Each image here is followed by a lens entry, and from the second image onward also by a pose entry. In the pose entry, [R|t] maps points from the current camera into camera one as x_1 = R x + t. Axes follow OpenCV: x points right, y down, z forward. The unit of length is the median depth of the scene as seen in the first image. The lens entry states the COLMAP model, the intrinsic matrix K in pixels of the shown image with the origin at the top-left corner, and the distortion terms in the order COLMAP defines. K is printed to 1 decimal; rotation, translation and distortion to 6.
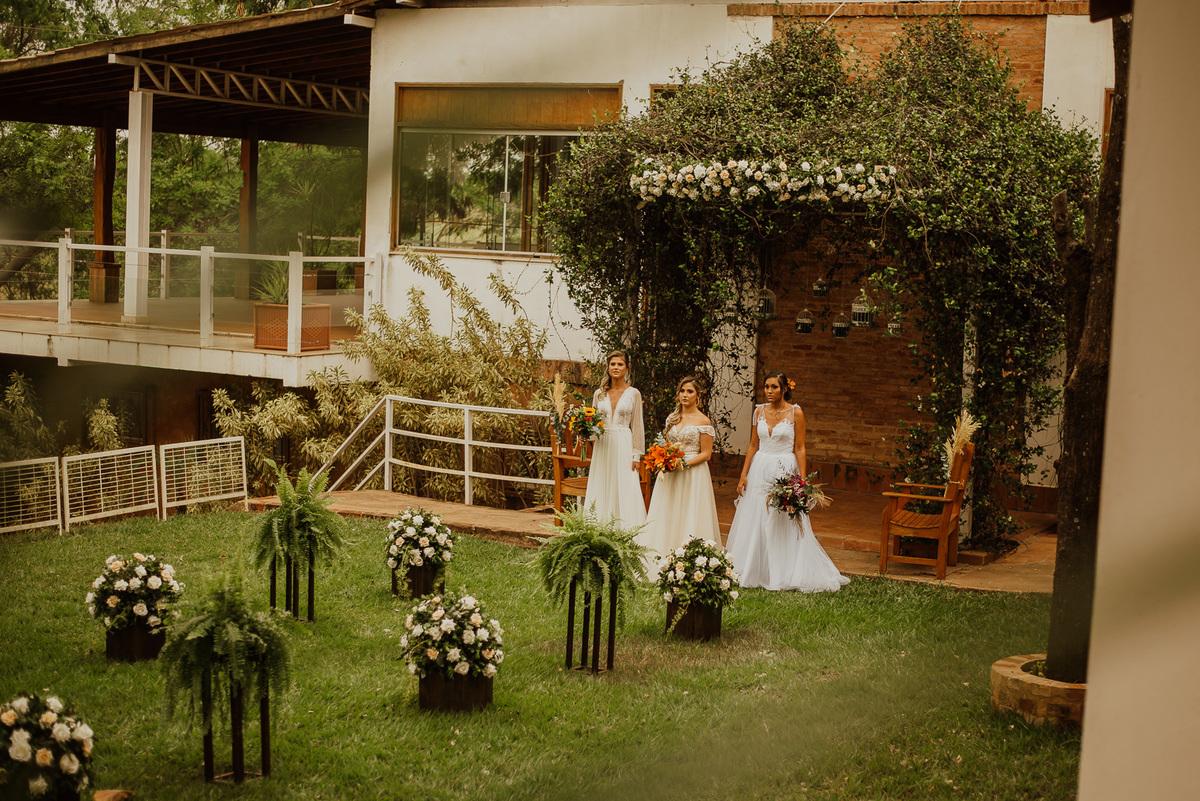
lens RADIAL K [[1938.2, 0, 667.5], [0, 1938.2, 401.5], [0, 0, 1]] dist [-0.119315, 0.019916]
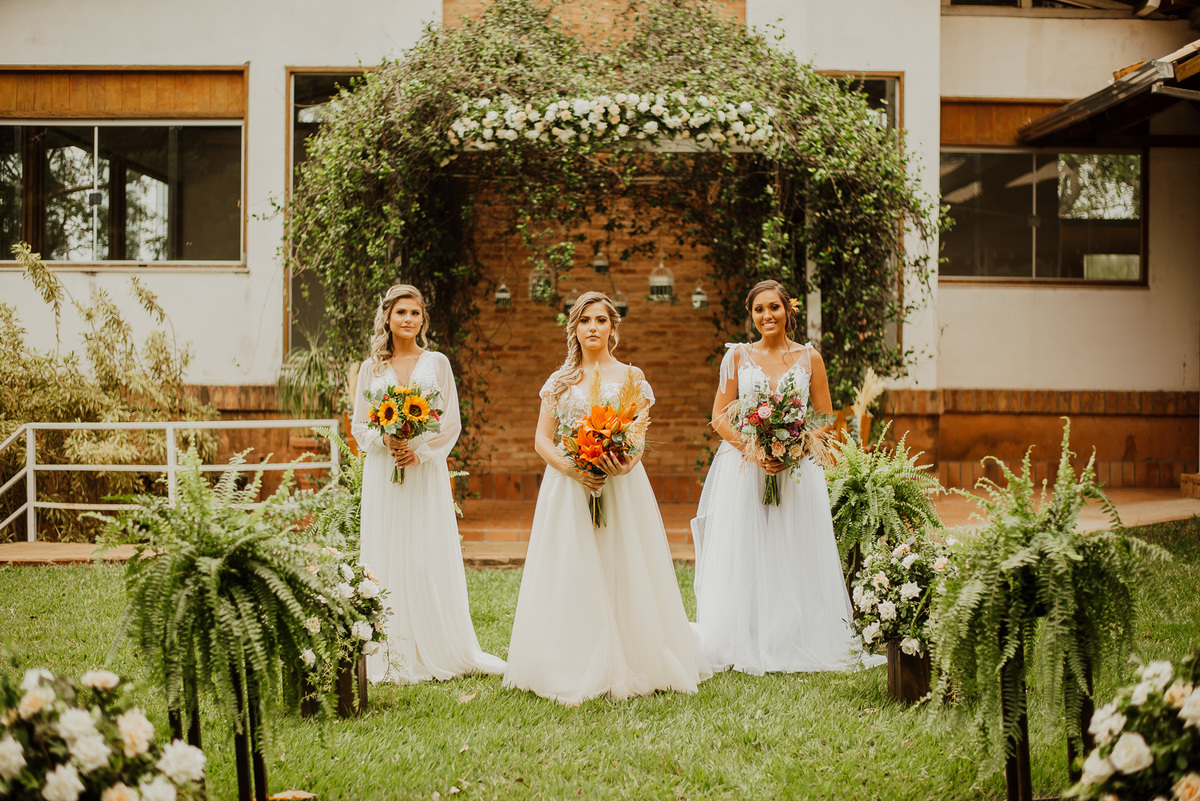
lens RADIAL K [[1735.4, 0, 599.4], [0, 1735.4, 381.3], [0, 0, 1]] dist [-0.106230, 0.048548]
pose [[0.880544, -0.039342, 0.472328, -0.343847], [0.074495, 0.995651, -0.055947, 0.046394], [-0.468073, 0.084450, 0.879645, 0.326877]]
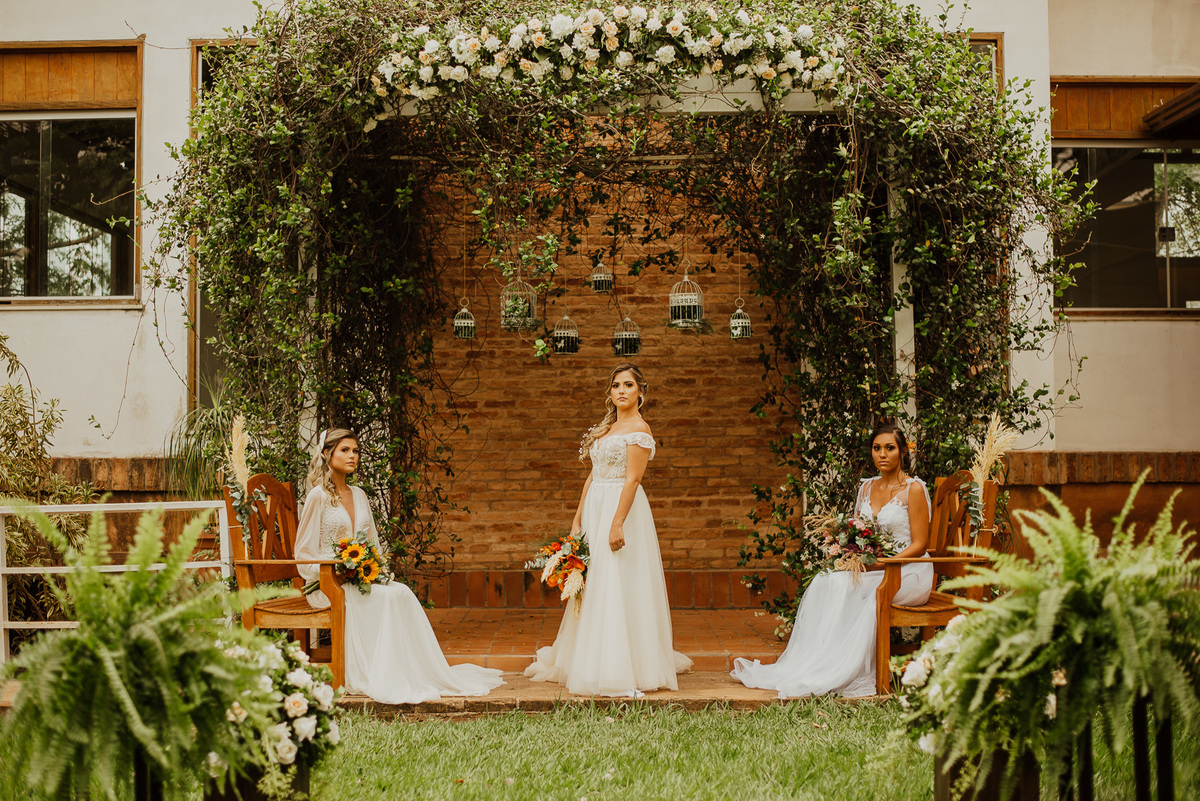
lens RADIAL K [[1735.4, 0, 599.4], [0, 1735.4, 381.3], [0, 0, 1]] dist [-0.106230, 0.048548]
pose [[0.888576, -0.027948, 0.457877, -0.211883], [0.087049, 0.990279, -0.108487, 0.043289], [-0.450394, 0.136256, 0.882372, 0.551099]]
